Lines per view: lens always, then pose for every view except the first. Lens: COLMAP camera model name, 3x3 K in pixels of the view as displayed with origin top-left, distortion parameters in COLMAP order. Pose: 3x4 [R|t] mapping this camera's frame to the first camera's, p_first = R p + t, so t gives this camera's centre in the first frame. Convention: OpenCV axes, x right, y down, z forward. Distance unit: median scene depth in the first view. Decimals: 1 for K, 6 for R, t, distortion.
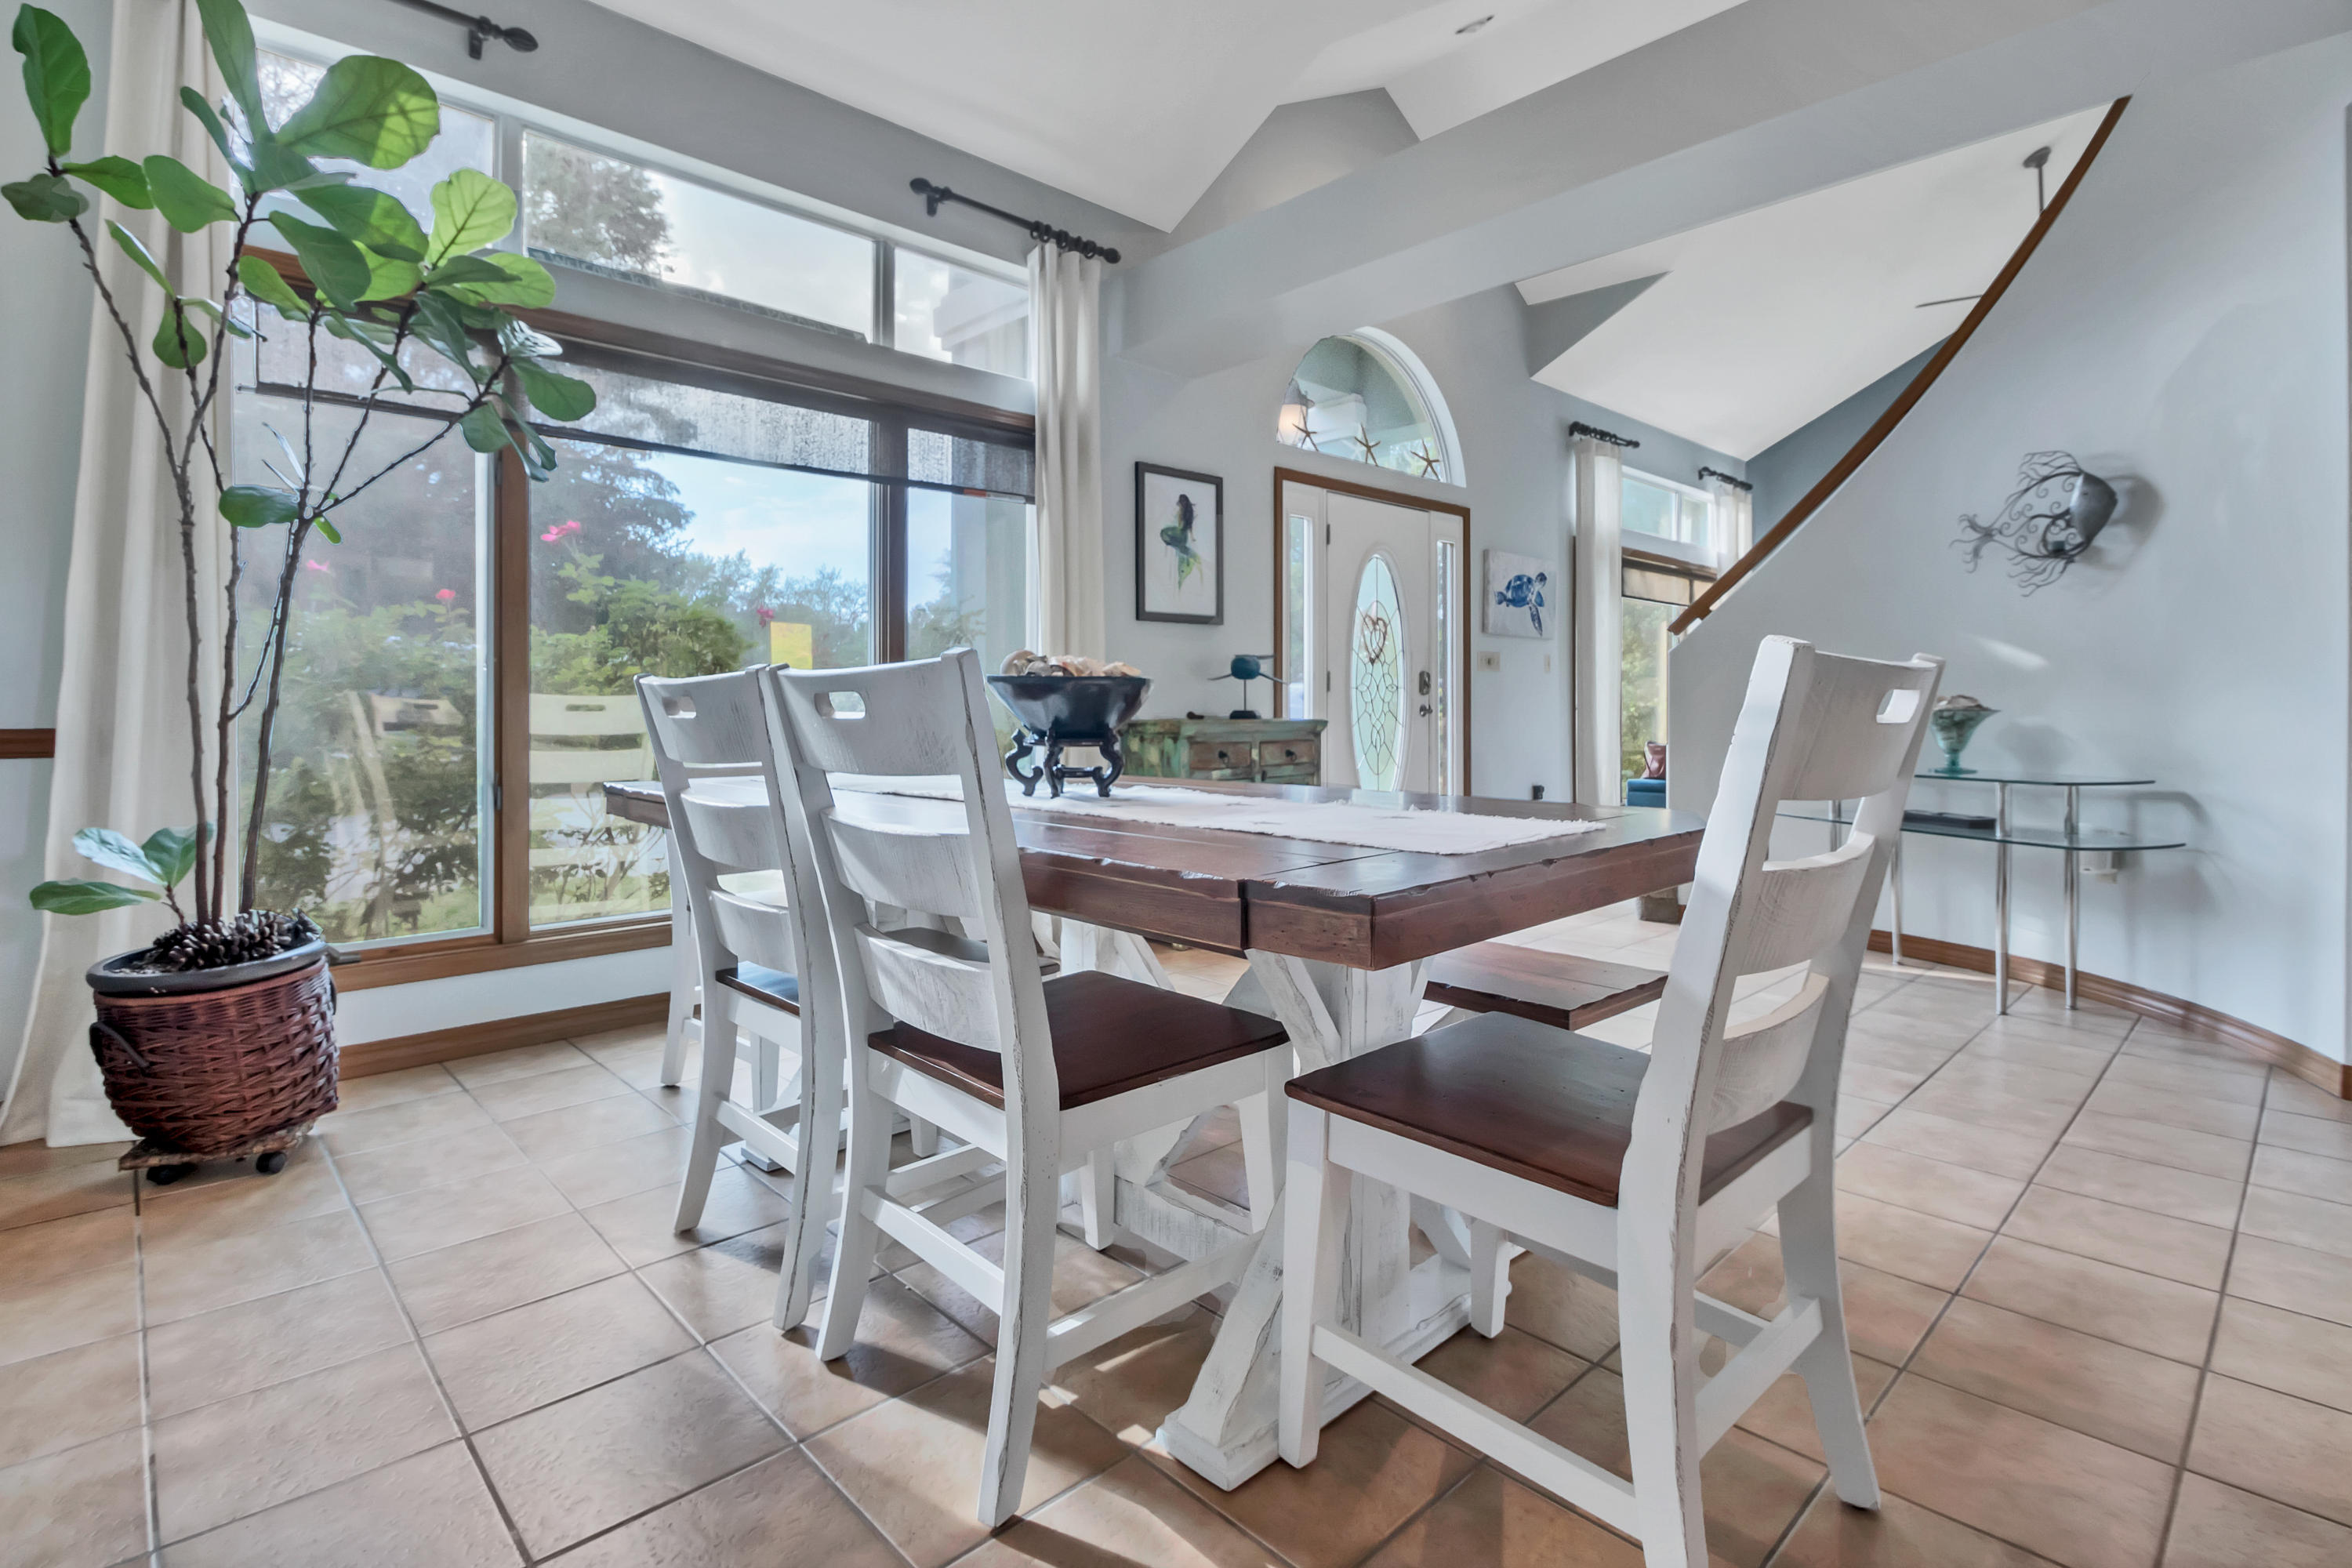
lens RADIAL K [[1107.8, 0, 1169.1], [0, 1107.8, 702.0], [0, 0, 1]] dist [0.002567, -0.008144]
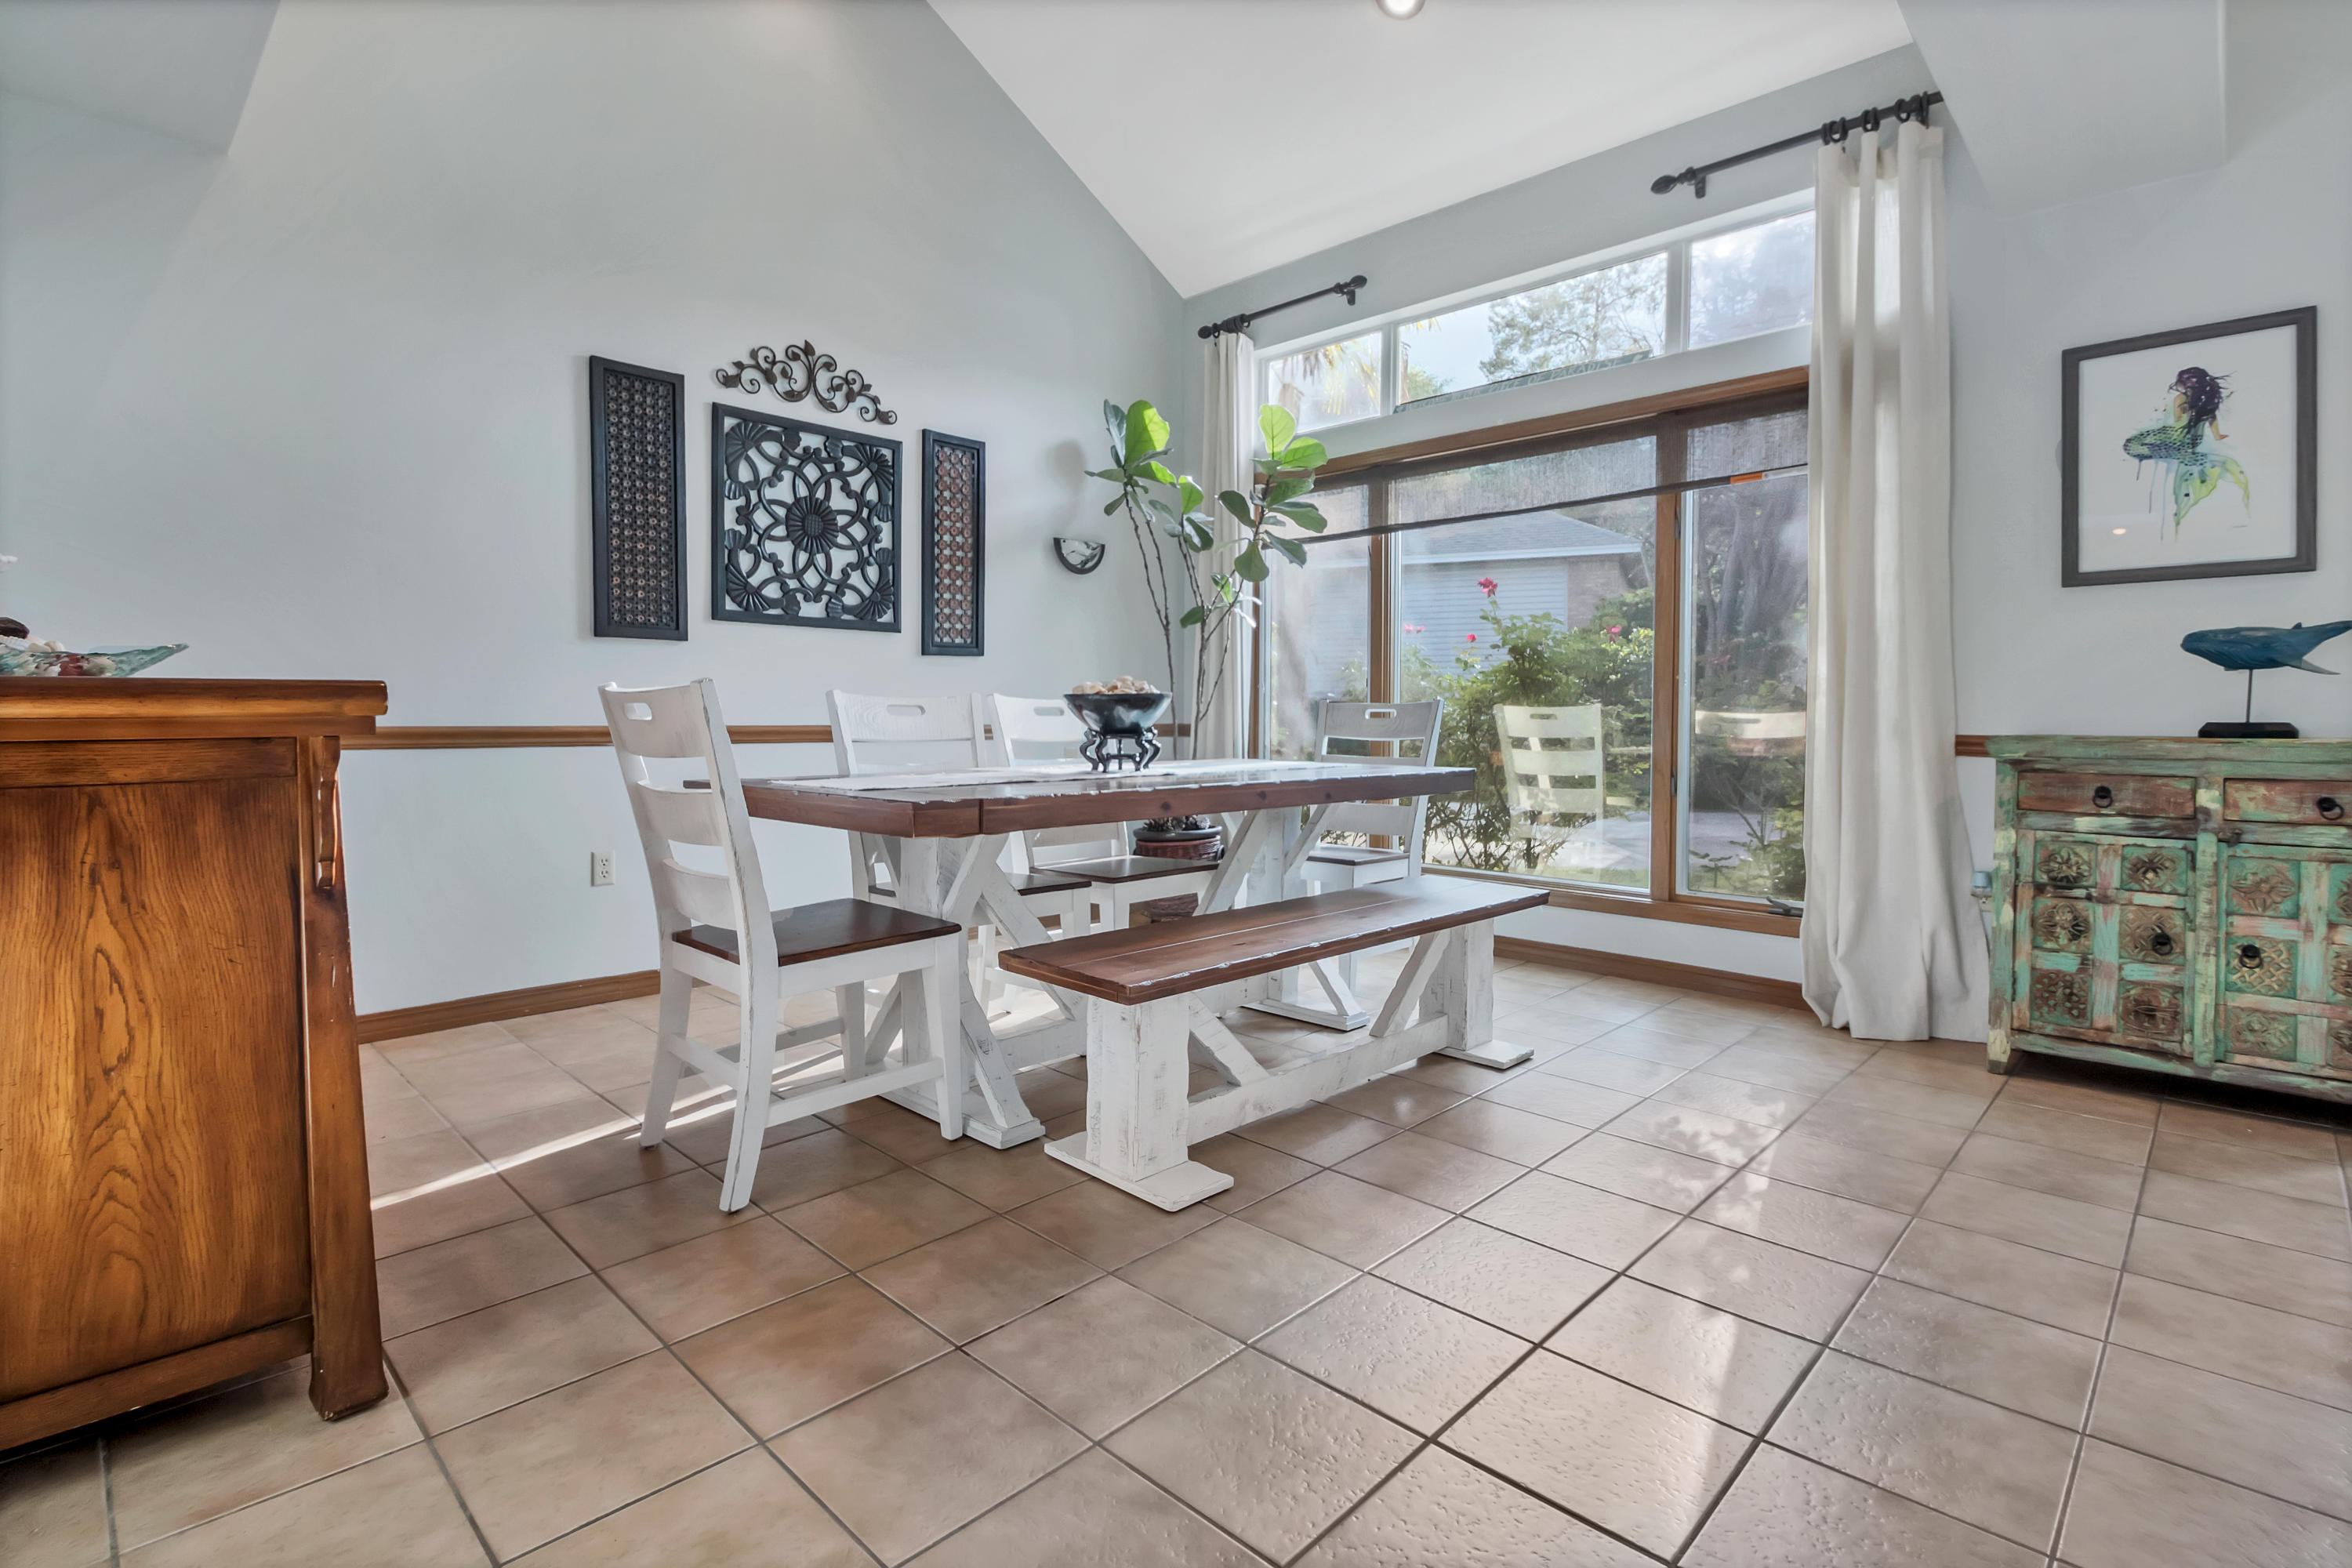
lens RADIAL K [[1125.3, 0, 1170.5], [0, 1125.3, 728.7], [0, 0, 1]] dist [0.002645, -0.017238]
pose [[0.040536, 0.007936, -0.999147, 1.026614], [-0.001127, 0.999968, 0.007897, 0.011425], [0.999177, 0.000806, 0.040543, 0.711949]]
